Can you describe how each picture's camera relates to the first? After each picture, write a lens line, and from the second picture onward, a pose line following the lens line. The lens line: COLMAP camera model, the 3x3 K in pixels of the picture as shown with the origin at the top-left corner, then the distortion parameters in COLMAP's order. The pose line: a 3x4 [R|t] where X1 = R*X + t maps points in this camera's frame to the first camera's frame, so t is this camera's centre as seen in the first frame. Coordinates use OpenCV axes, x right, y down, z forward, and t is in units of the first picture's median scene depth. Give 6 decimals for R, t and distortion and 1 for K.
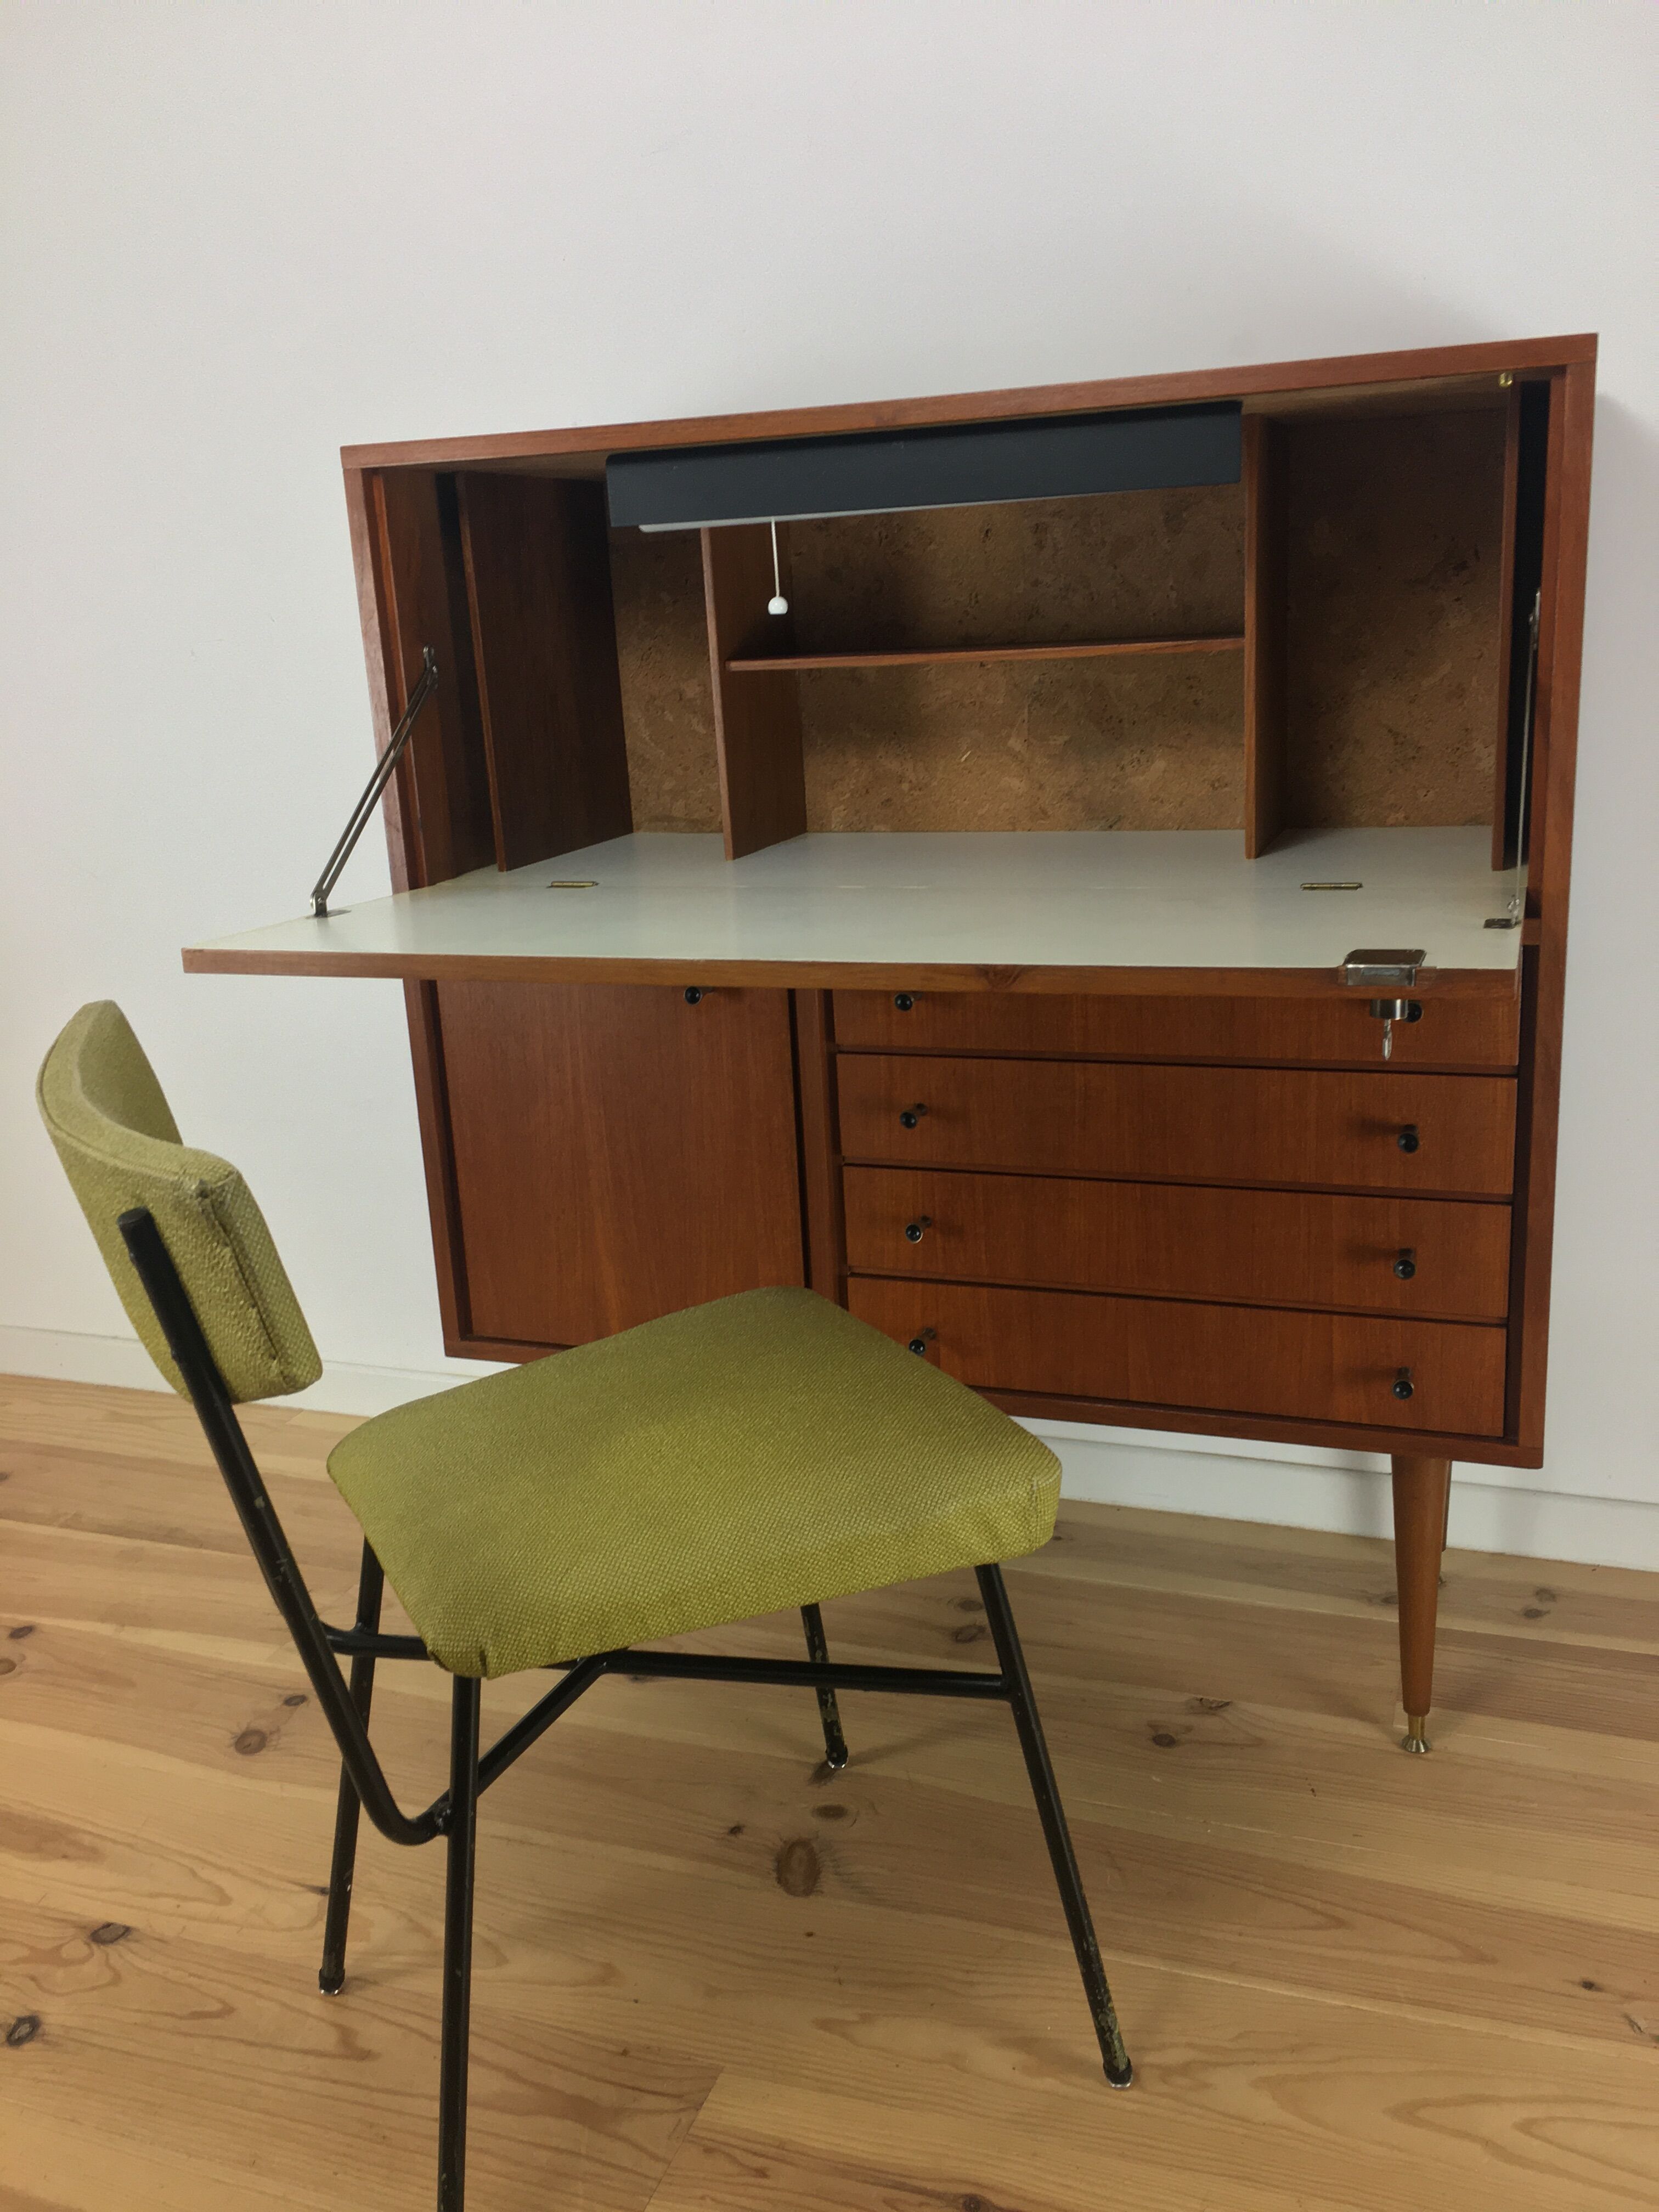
lens RADIAL K [[1870.8, 0, 835.1], [0, 1870.8, 1104.0], [0, 0, 1]] dist [0.059752, -0.082063]
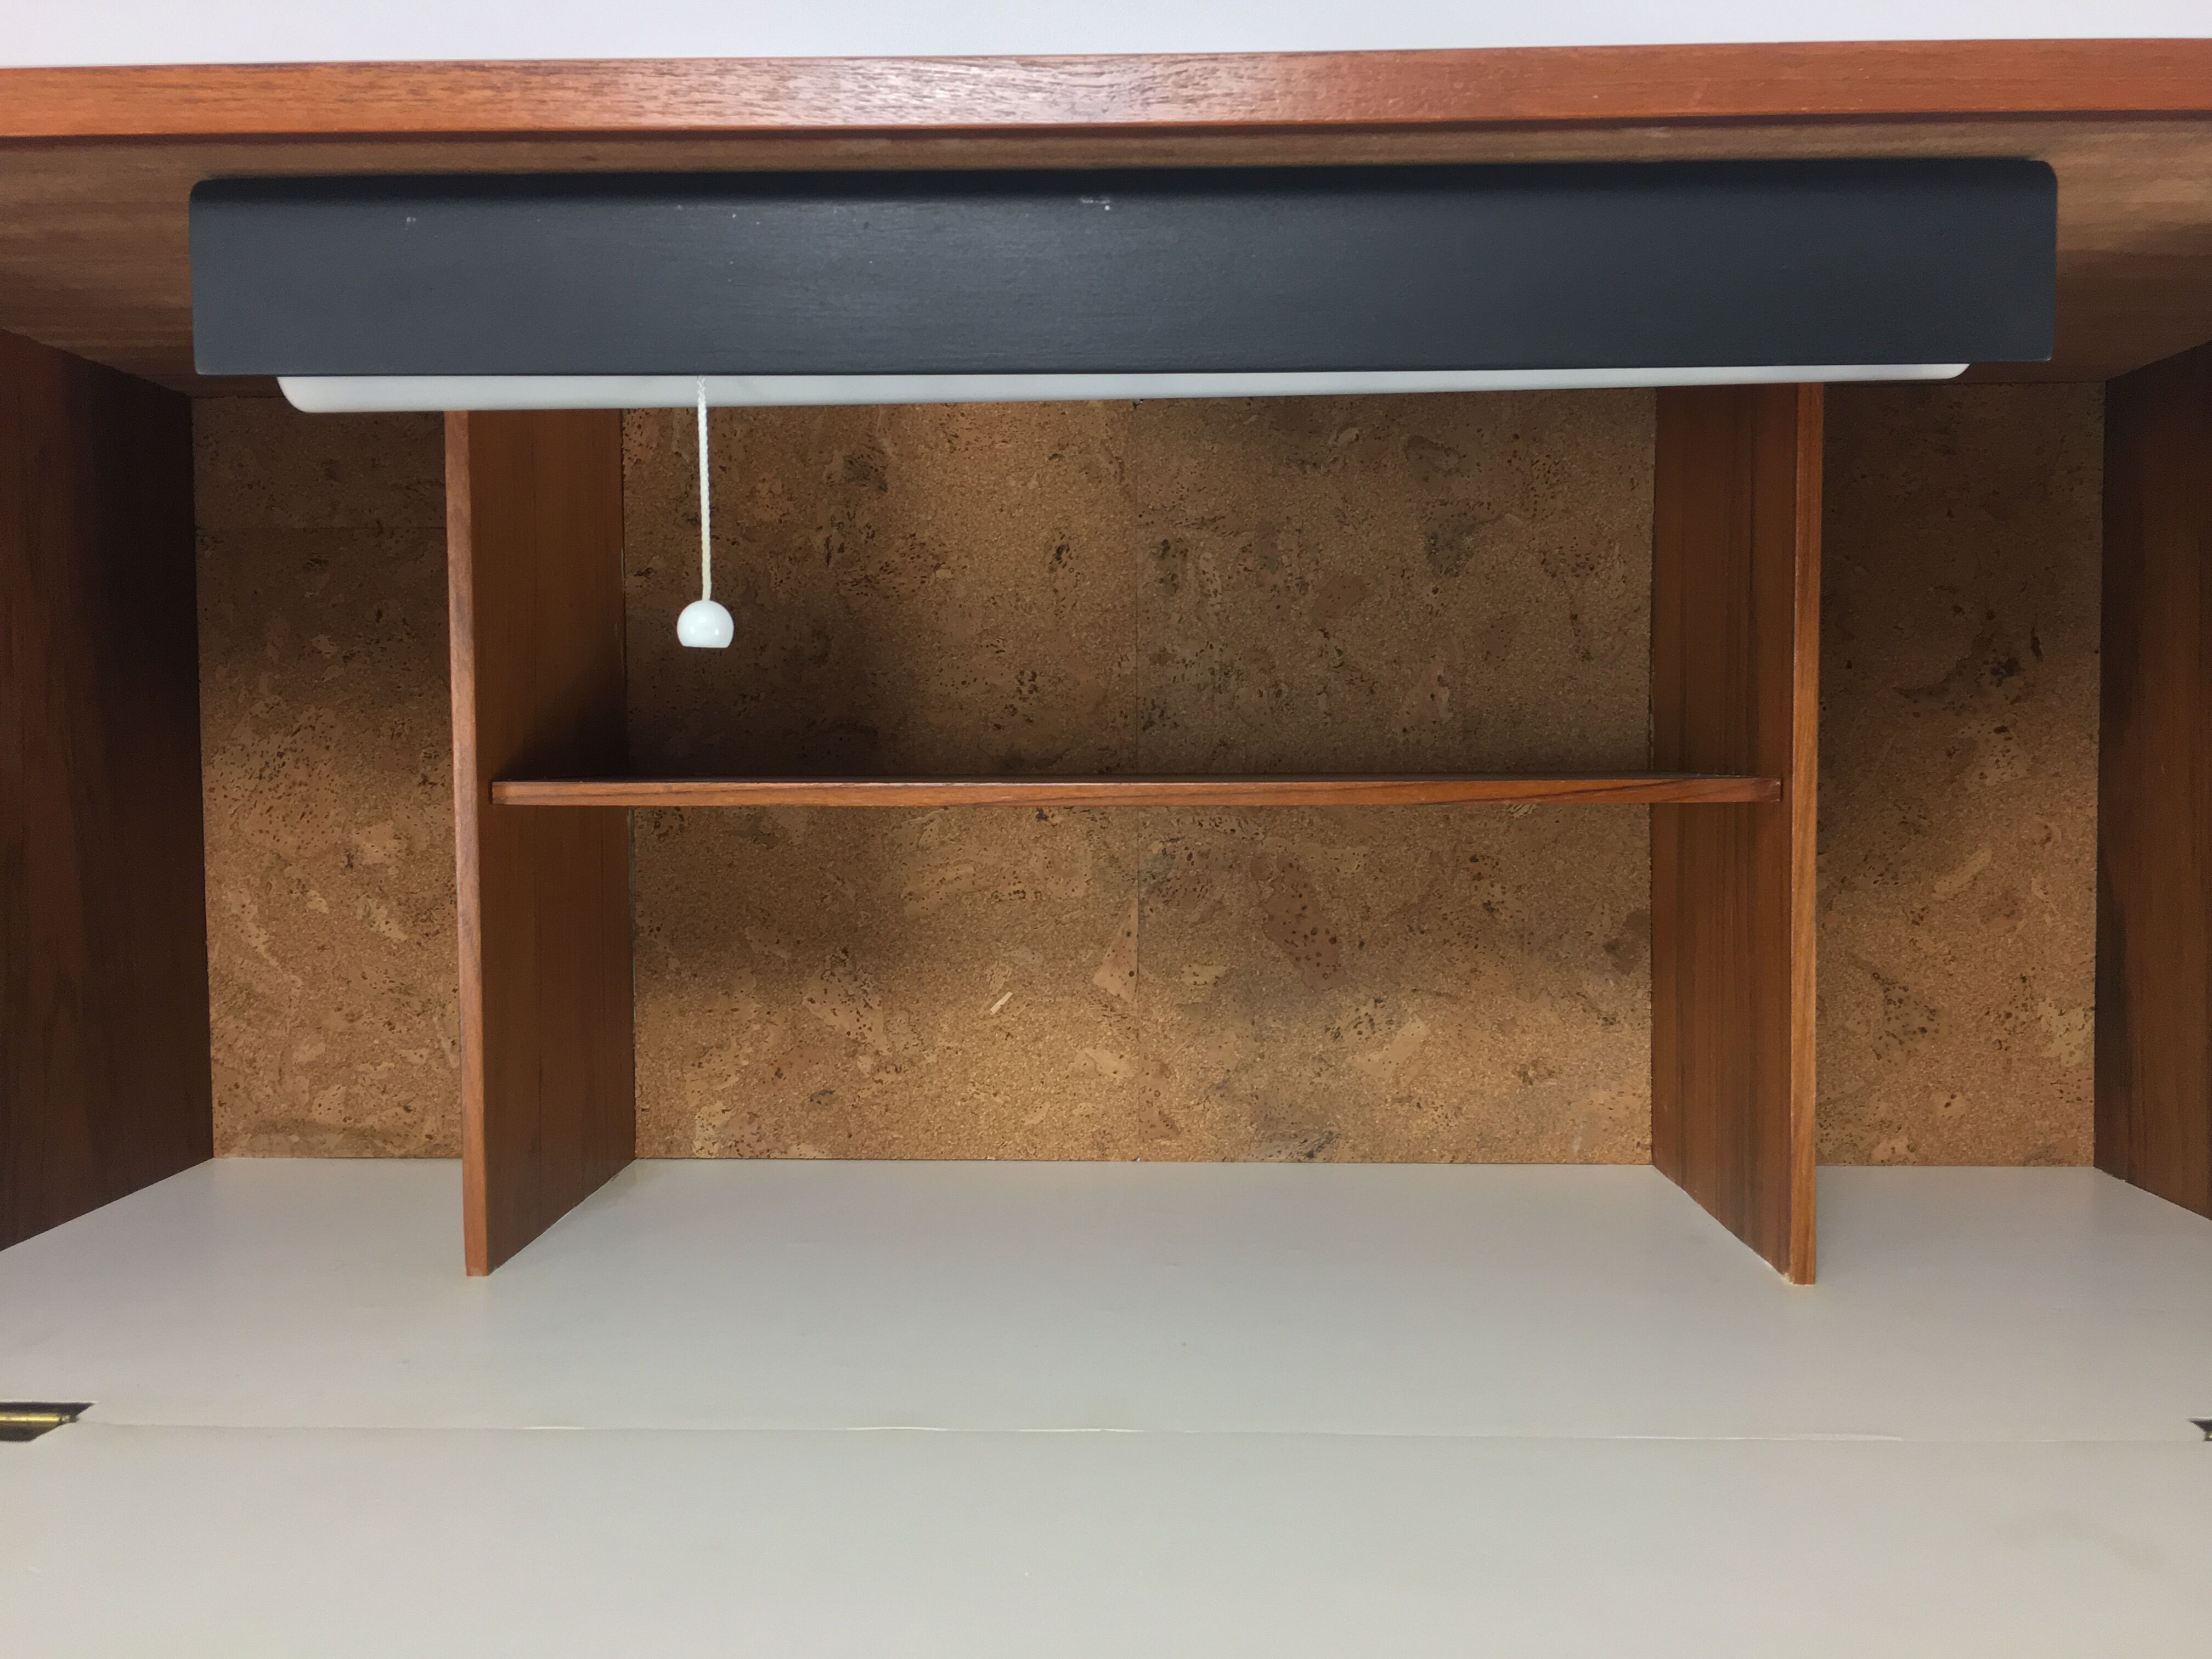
lens RADIAL K [[1870.8, 0, 1090.6], [0, 1870.8, 830.1], [0, 0, 1]] dist [0.059752, -0.082063]
pose [[0.948380, 0.036019, 0.315084, -0.062959], [0.036907, 0.974244, -0.222456, -0.130558], [-0.314981, 0.222602, 0.922624, 0.586754]]
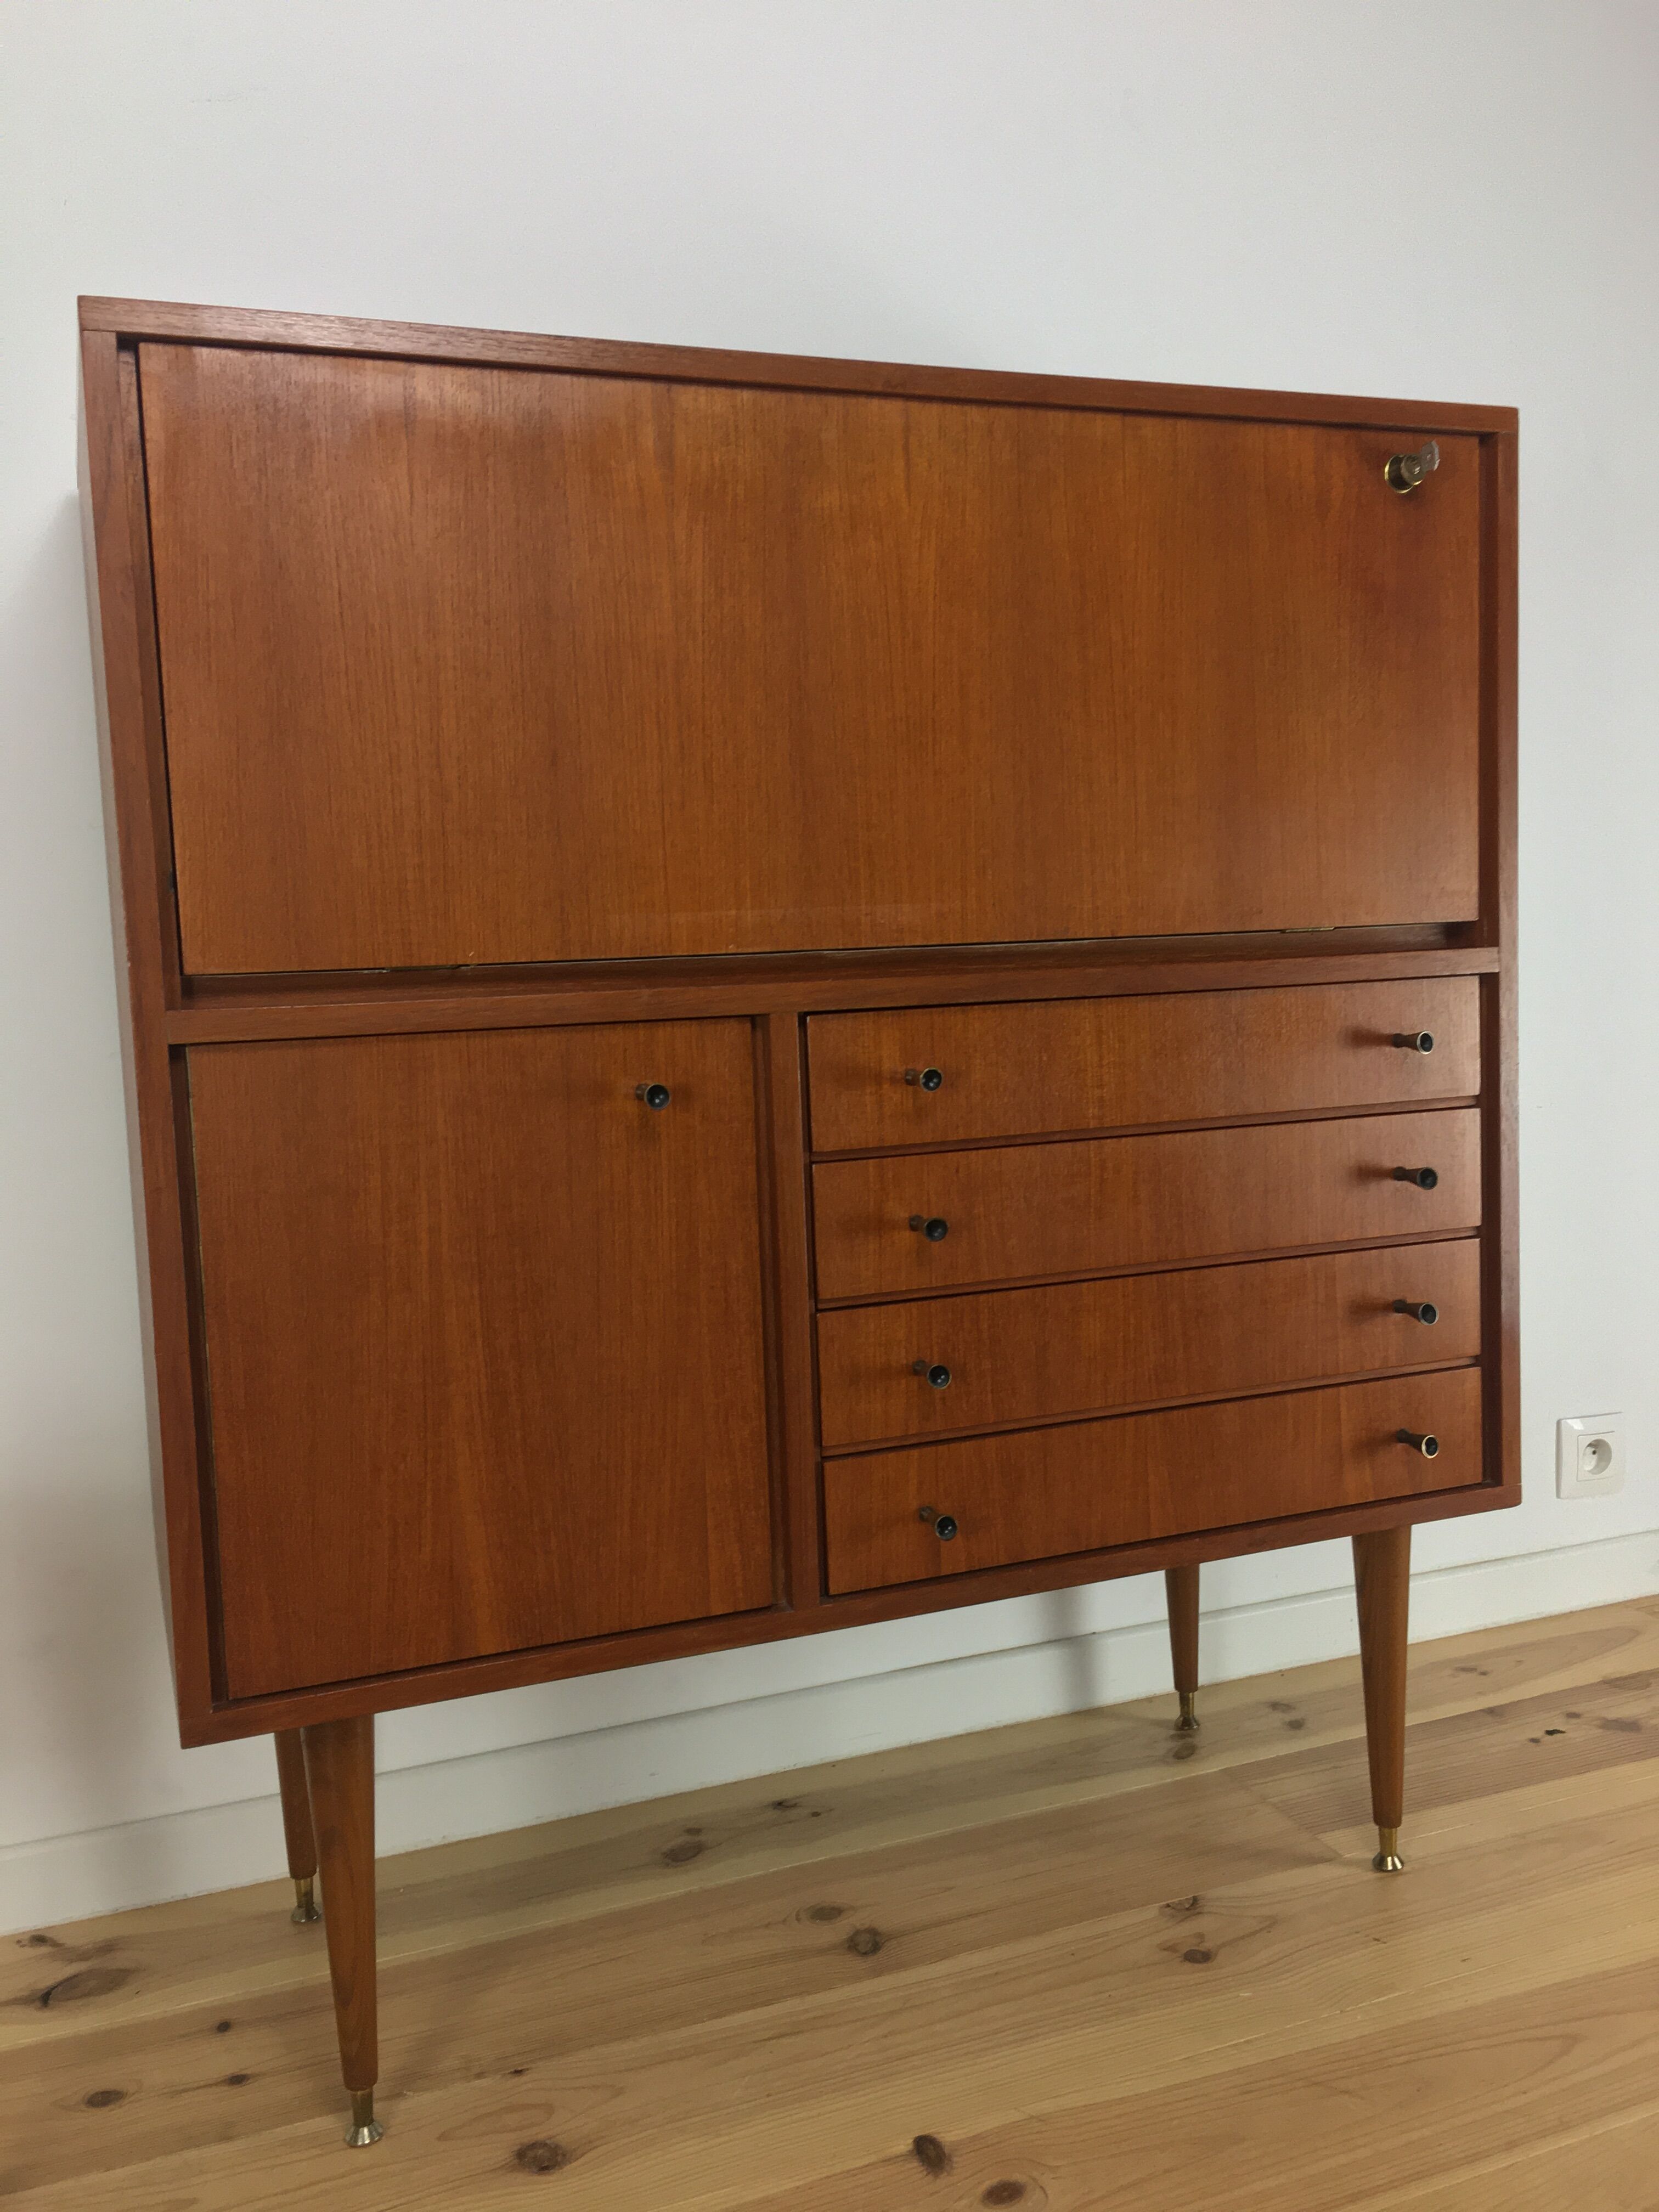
lens RADIAL K [[1870.8, 0, 823.9], [0, 1870.8, 1109.8], [0, 0, 1]] dist [0.059752, -0.082063]
pose [[0.753760, -0.040480, 0.655902, -0.464573], [0.171458, 0.975644, -0.136826, 0.053694], [-0.634388, 0.215593, 0.742342, 0.380099]]
